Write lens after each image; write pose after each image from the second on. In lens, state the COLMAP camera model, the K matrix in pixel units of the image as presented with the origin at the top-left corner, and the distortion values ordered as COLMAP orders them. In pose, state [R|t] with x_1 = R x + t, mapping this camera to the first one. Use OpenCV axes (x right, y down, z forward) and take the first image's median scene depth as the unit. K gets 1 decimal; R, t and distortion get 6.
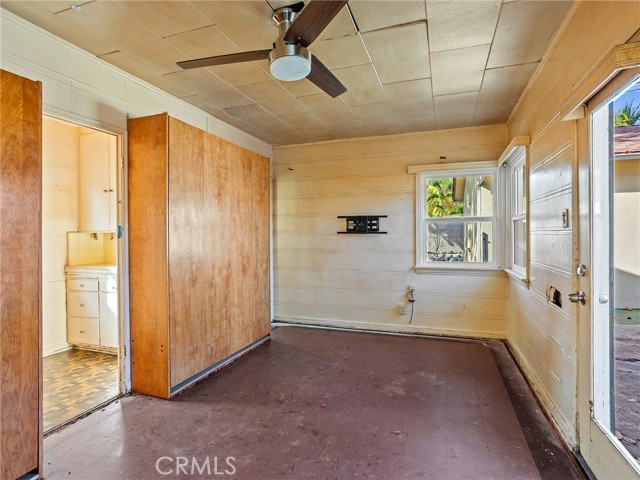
lens RADIAL K [[344.4, 0, 322.9], [0, 344.4, 240.6], [0, 0, 1]] dist [-0.025554, 0.003861]
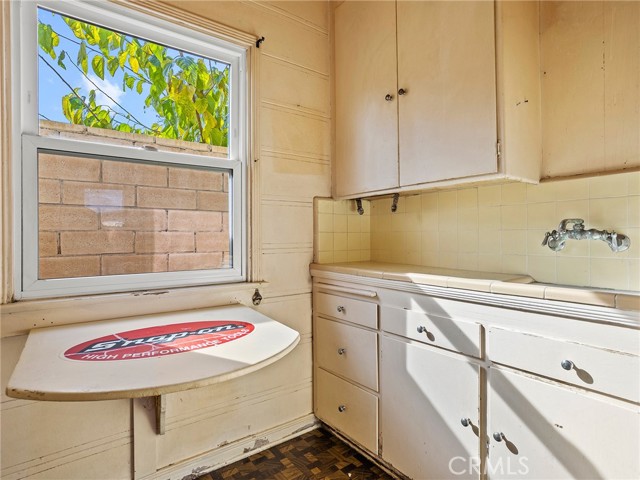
lens RADIAL K [[344.4, 0, 319.9], [0, 344.4, 238.1], [0, 0, 1]] dist [-0.025554, 0.003861]
pose [[0.833651, 0.005556, -0.552263, -0.466500], [-0.004744, 0.999985, 0.002900, 0.034417], [0.552271, 0.000202, 0.833665, 0.583226]]
